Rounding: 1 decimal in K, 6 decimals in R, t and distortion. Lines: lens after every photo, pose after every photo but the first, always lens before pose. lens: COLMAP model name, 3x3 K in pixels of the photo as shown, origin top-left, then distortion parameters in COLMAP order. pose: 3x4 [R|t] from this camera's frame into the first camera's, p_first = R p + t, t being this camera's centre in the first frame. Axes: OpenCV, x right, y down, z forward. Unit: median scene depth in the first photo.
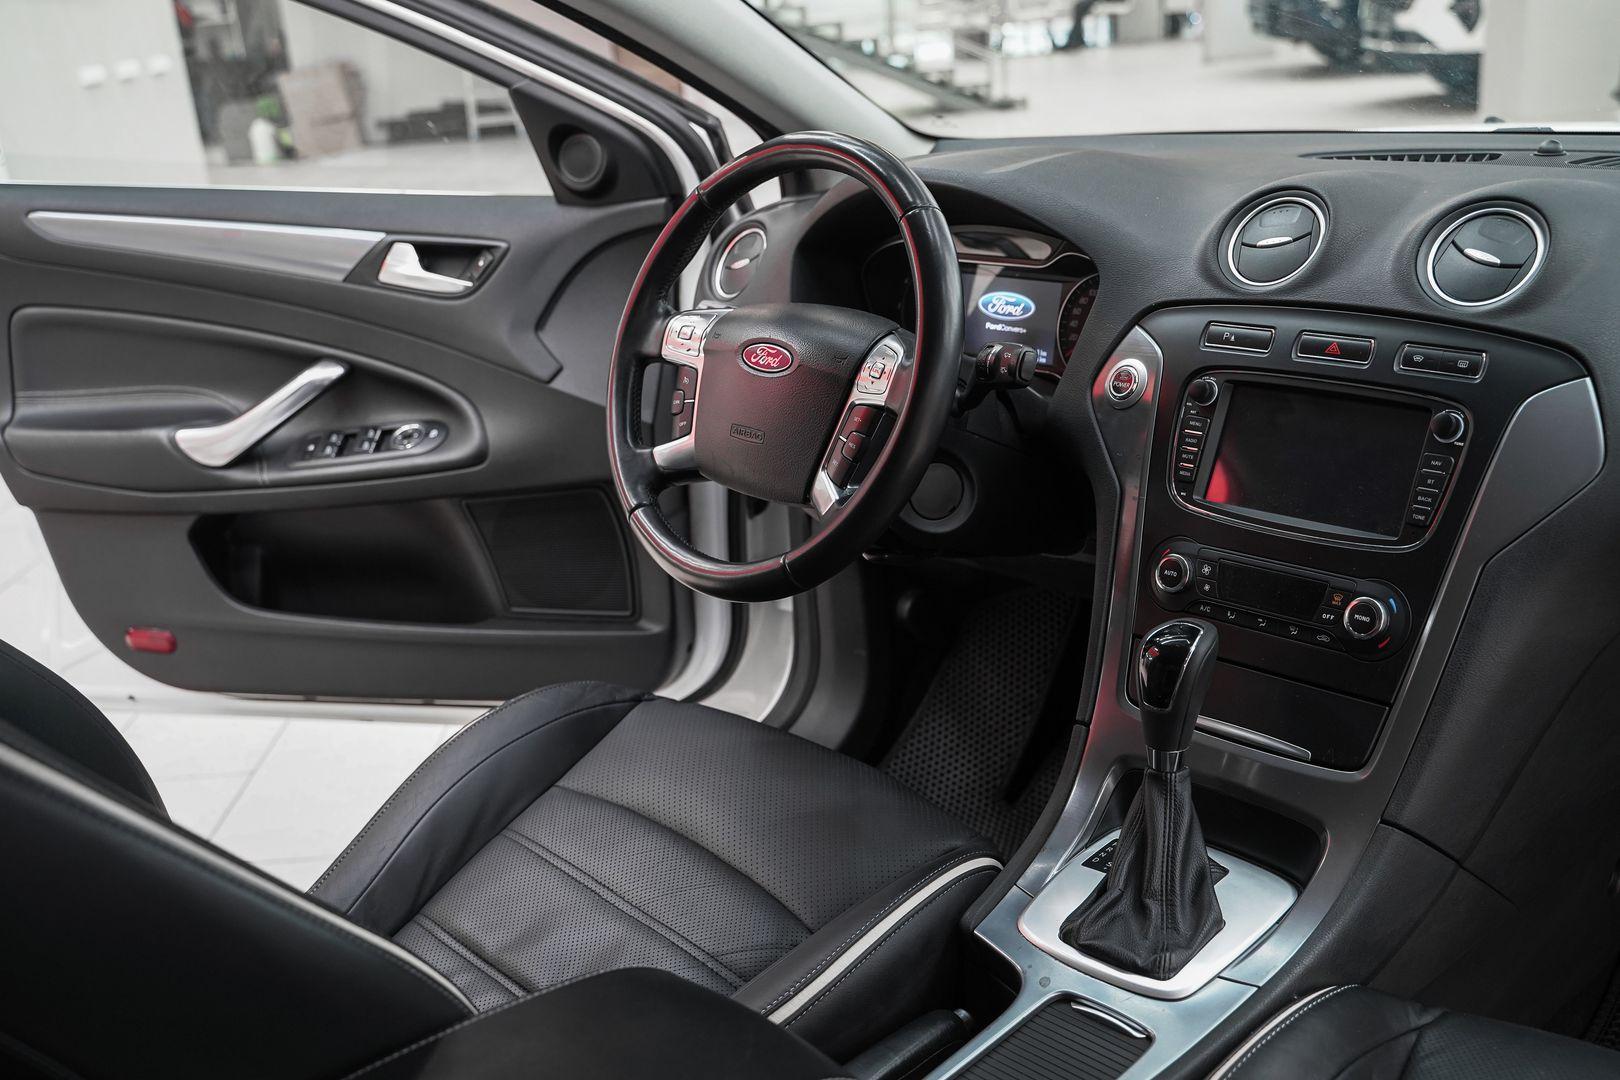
lens RADIAL K [[1635.6, 0, 810.0], [0, 1635.6, 540.0], [0, 0, 1]] dist [-0.071466, 0.142575]
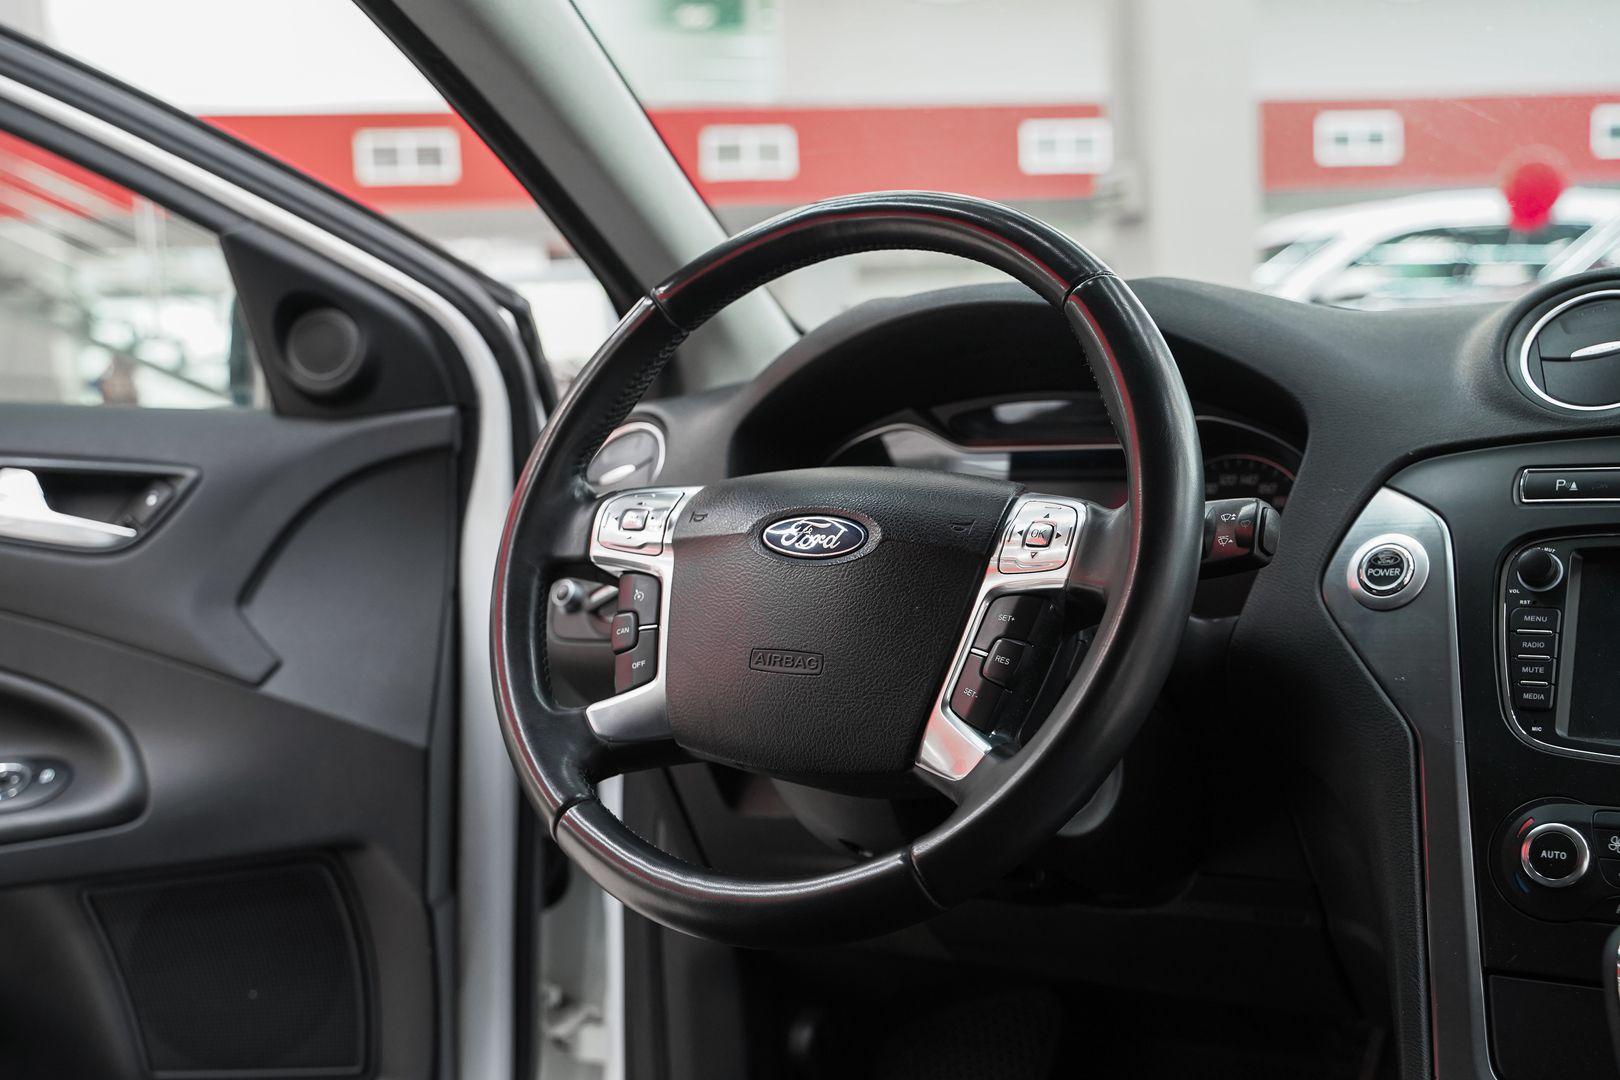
lens RADIAL K [[1960.9, 0, 759.6], [0, 1960.9, 535.4], [0, 0, 1]] dist [0.012087, 0.037467]
pose [[0.971491, 0.018781, 0.236332, -0.215705], [0.044408, 0.964797, -0.259219, 0.074677], [-0.232881, 0.262324, 0.936457, 0.324619]]
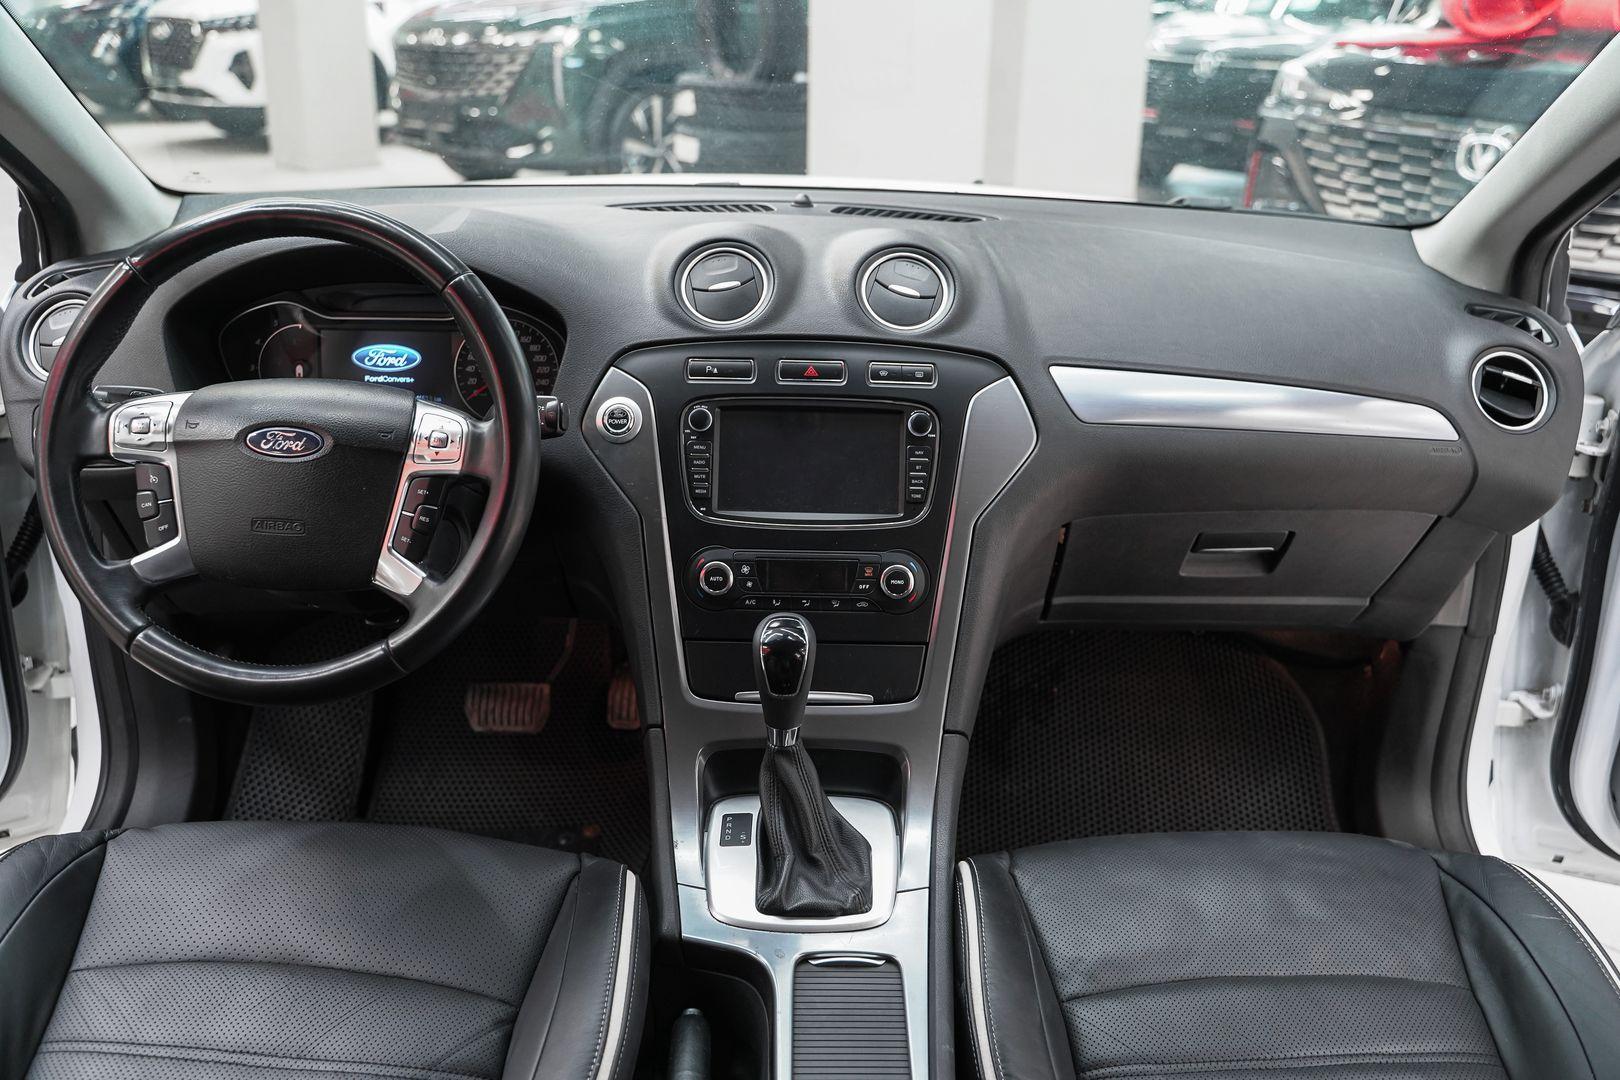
lens RADIAL K [[1308.2, 0, 810.0], [0, 1308.2, 540.0], [0, 0, 1]] dist [-0.126068, 0.096202]
pose [[0.681989, -0.189110, 0.706490, -0.346749], [0.161953, 0.981060, 0.106269, -0.085474], [-0.713206, 0.041944, 0.699699, 0.277439]]
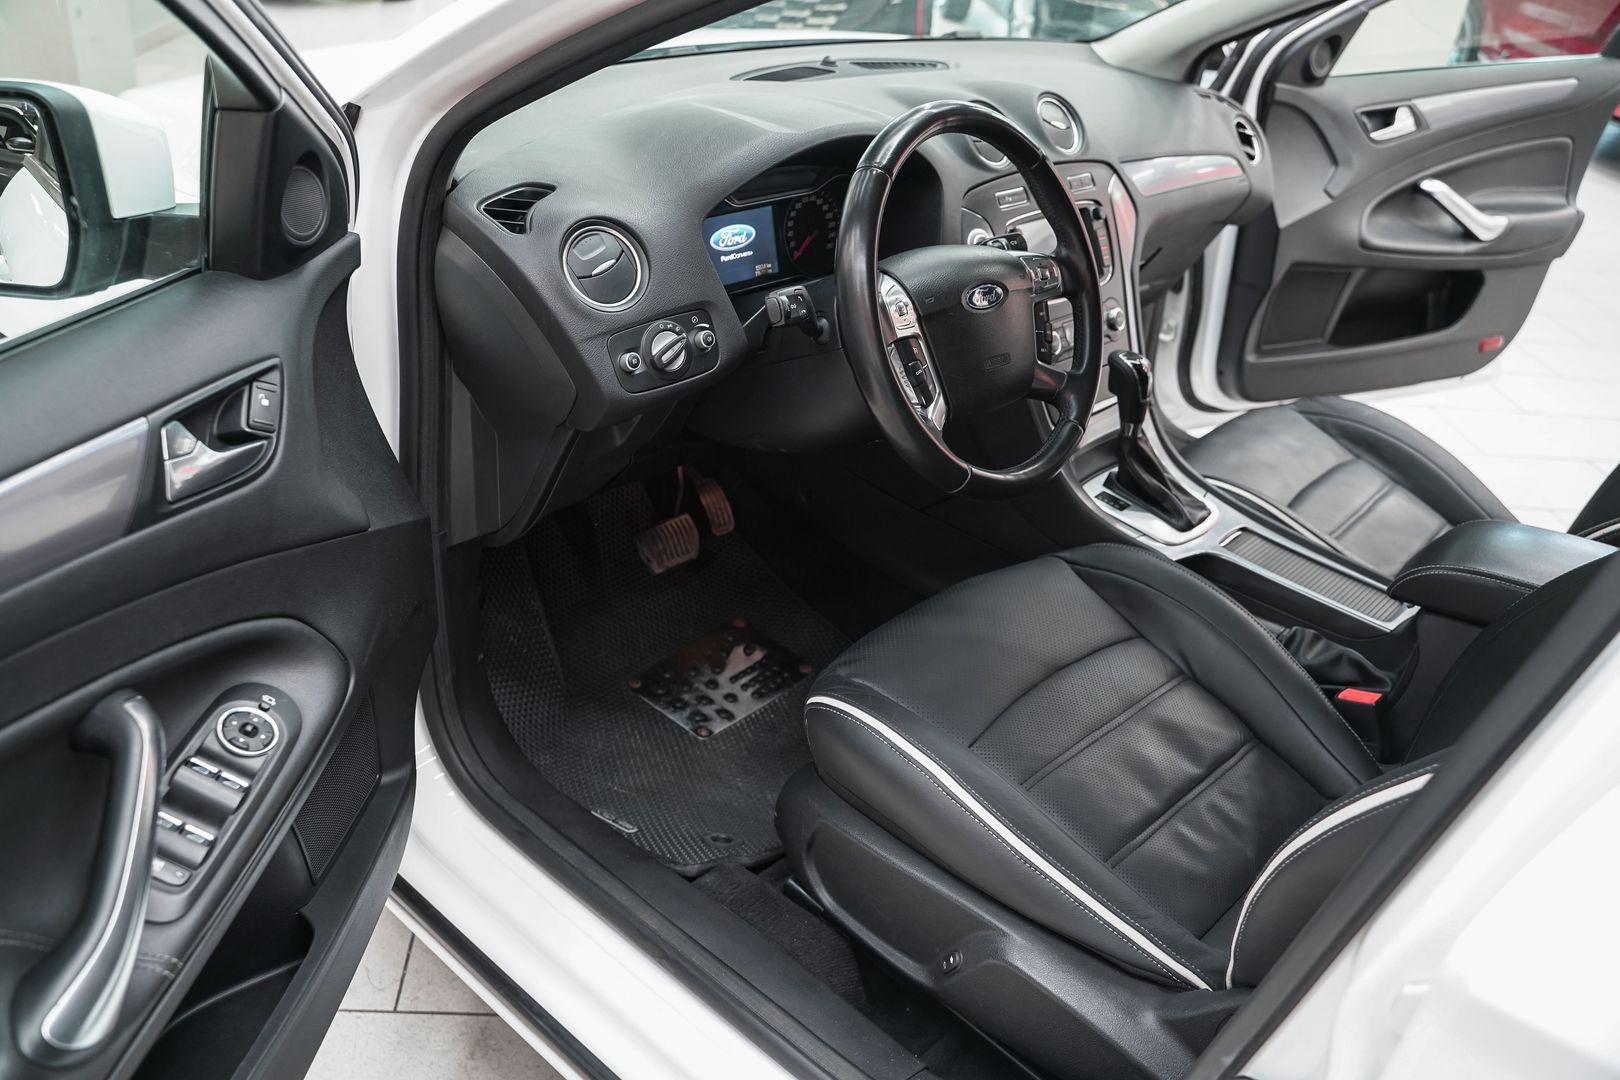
lens RADIAL K [[1308.2, 0, 810.0], [0, 1308.2, 540.0], [0, 0, 1]] dist [-0.126068, 0.096202]
pose [[-0.066846, -0.421778, 0.904232, -0.946867], [0.252892, 0.869504, 0.424274, -0.390634], [-0.965182, 0.257034, 0.048541, 1.116264]]
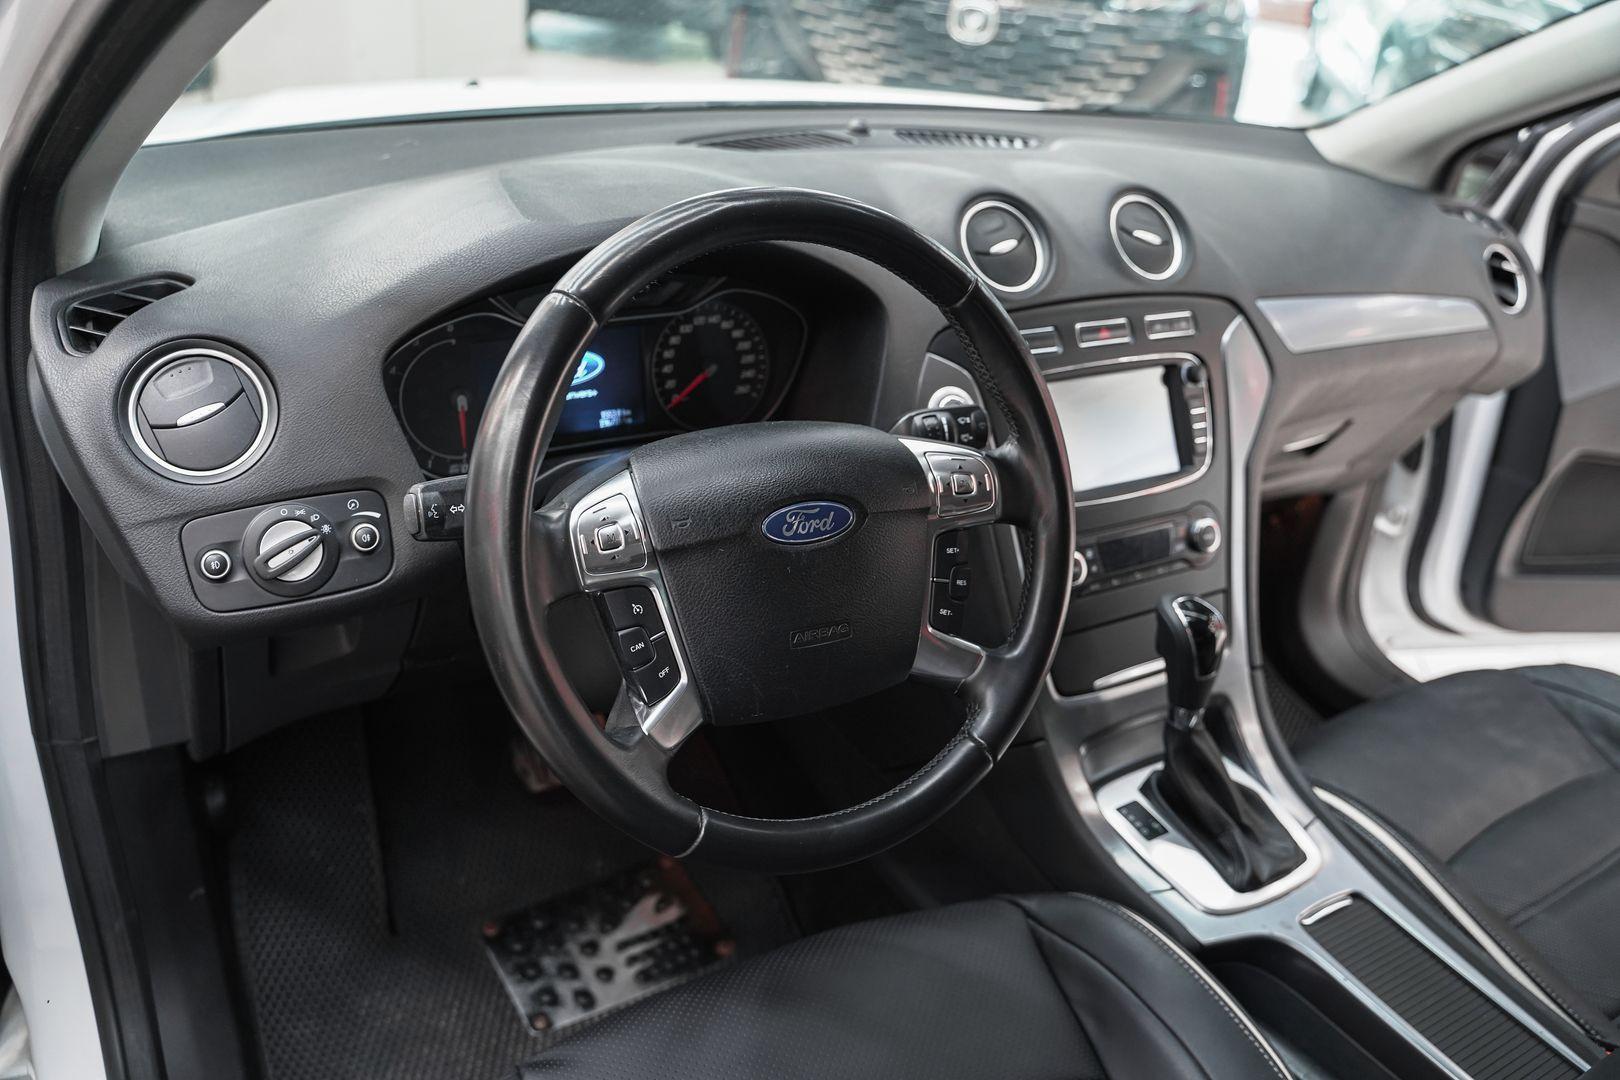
lens RADIAL K [[1308.2, 0, 810.0], [0, 1308.2, 540.0], [0, 0, 1]] dist [-0.126068, 0.096202]
pose [[0.209903, -0.361805, 0.908316, -0.532495], [0.219929, 0.922676, 0.316702, -0.279682], [-0.952666, 0.133289, 0.273244, 0.843883]]
